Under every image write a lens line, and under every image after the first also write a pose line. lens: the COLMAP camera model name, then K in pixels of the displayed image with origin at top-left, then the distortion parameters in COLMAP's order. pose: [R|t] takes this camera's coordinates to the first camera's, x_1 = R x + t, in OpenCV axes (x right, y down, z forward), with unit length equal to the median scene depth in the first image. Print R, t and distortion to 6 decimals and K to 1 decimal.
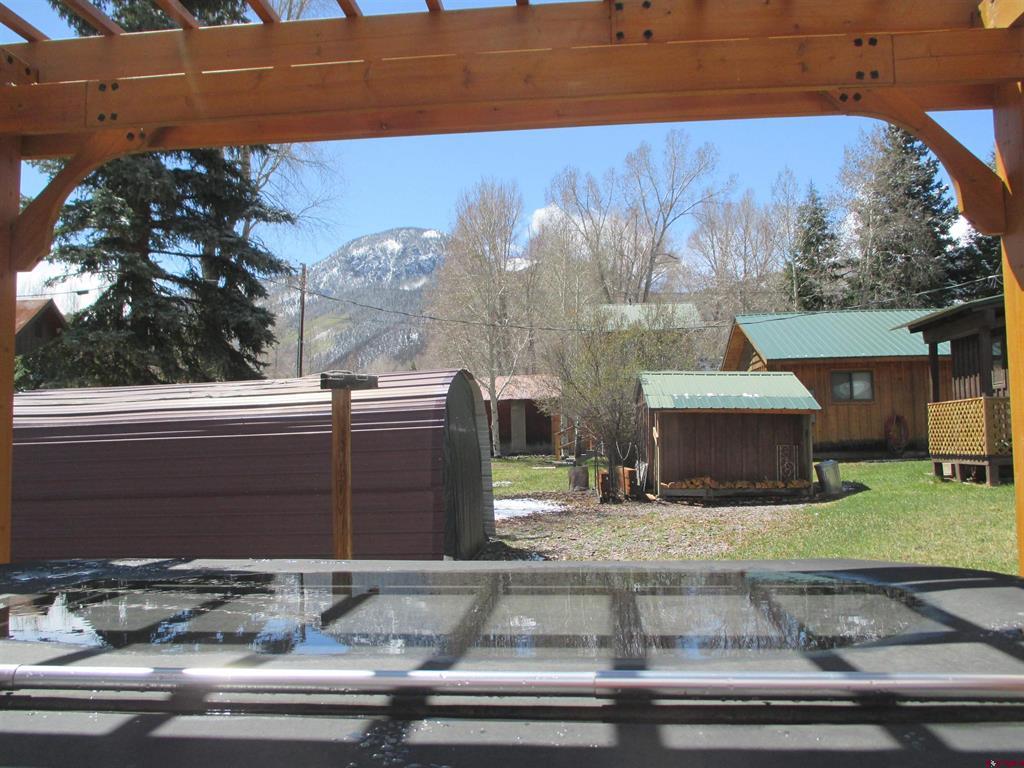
lens RADIAL K [[853.0, 0, 508.5], [0, 853.0, 380.7], [0, 0, 1]] dist [-0.038857, 0.009427]
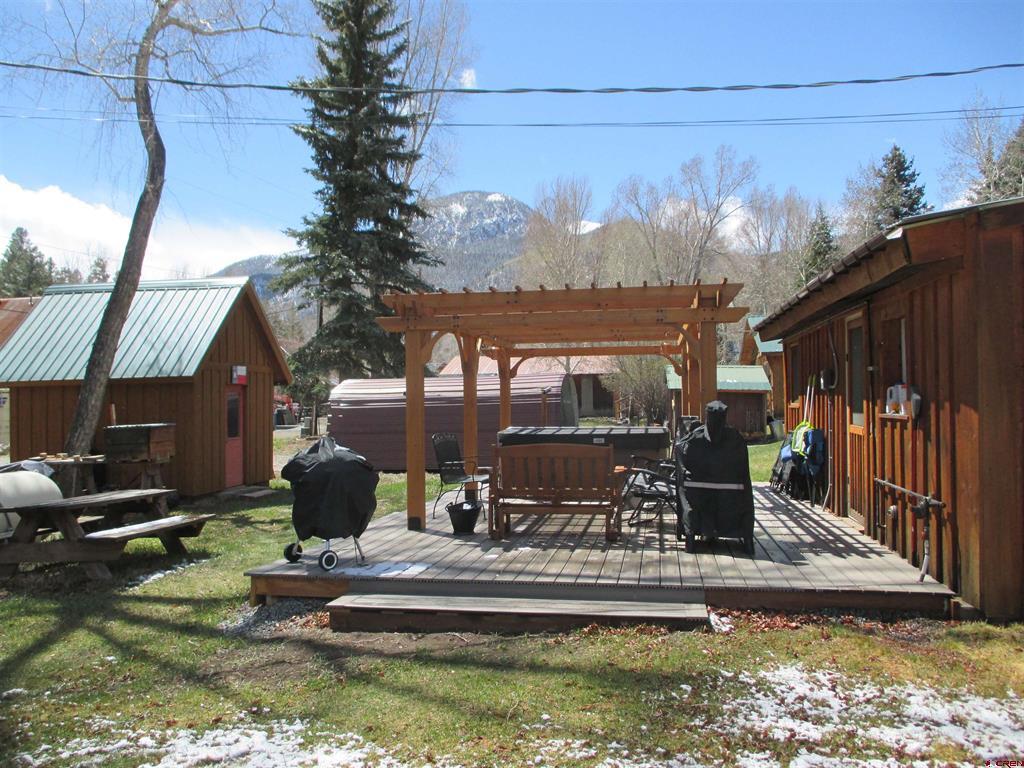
lens RADIAL K [[853.0, 0, 511.3], [0, 853.0, 392.0], [0, 0, 1]] dist [-0.038857, 0.009427]
pose [[0.997371, 0.005815, -0.072227, -0.010520], [-0.001859, 0.998500, 0.054724, -0.023117], [0.072437, -0.054446, 0.995886, -0.308575]]
